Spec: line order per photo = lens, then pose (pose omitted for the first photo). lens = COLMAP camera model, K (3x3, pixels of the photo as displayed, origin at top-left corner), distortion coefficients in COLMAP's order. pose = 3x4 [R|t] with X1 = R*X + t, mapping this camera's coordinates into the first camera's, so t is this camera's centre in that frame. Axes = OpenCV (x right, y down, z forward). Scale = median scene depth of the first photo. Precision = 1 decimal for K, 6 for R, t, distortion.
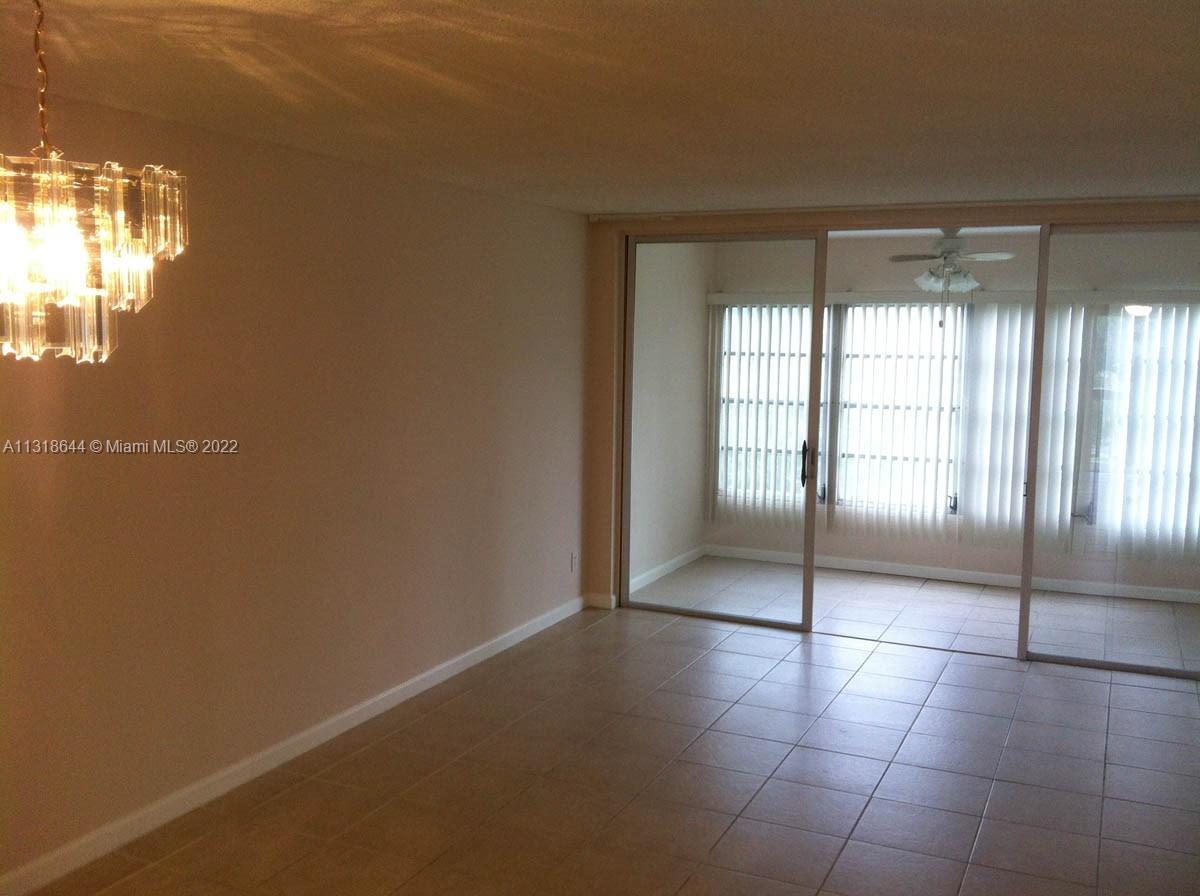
lens RADIAL K [[1175.9, 0, 565.8], [0, 1175.9, 452.4], [0, 0, 1]] dist [0.006594, 0.000000]
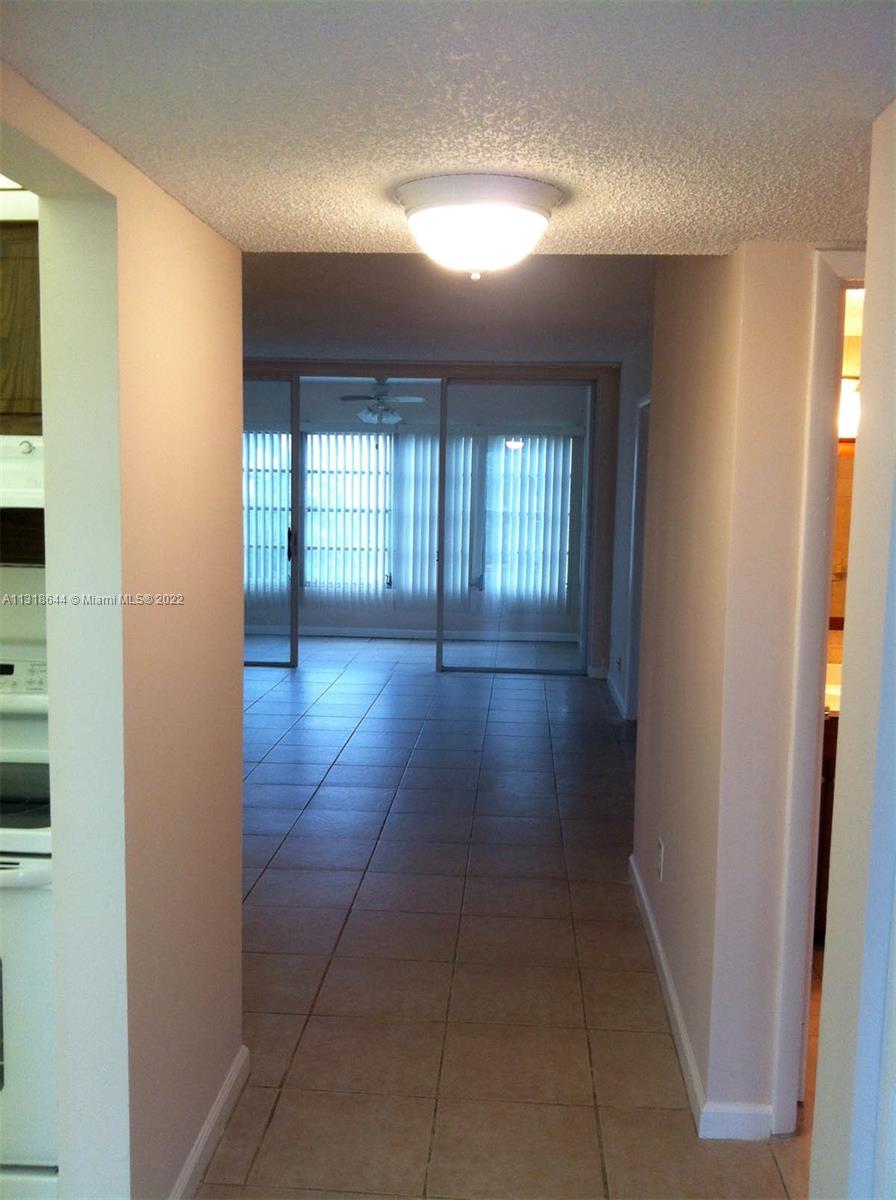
lens RADIAL K [[1175.9, 0, 448.8], [0, 1175.9, 599.7], [0, 0, 1]] dist [0.006594, 0.000000]
pose [[0.925916, -0.031722, 0.376396, -0.123774], [0.029713, 0.999496, 0.011144, 0.055214], [-0.376560, 0.000866, 0.926392, -0.297500]]
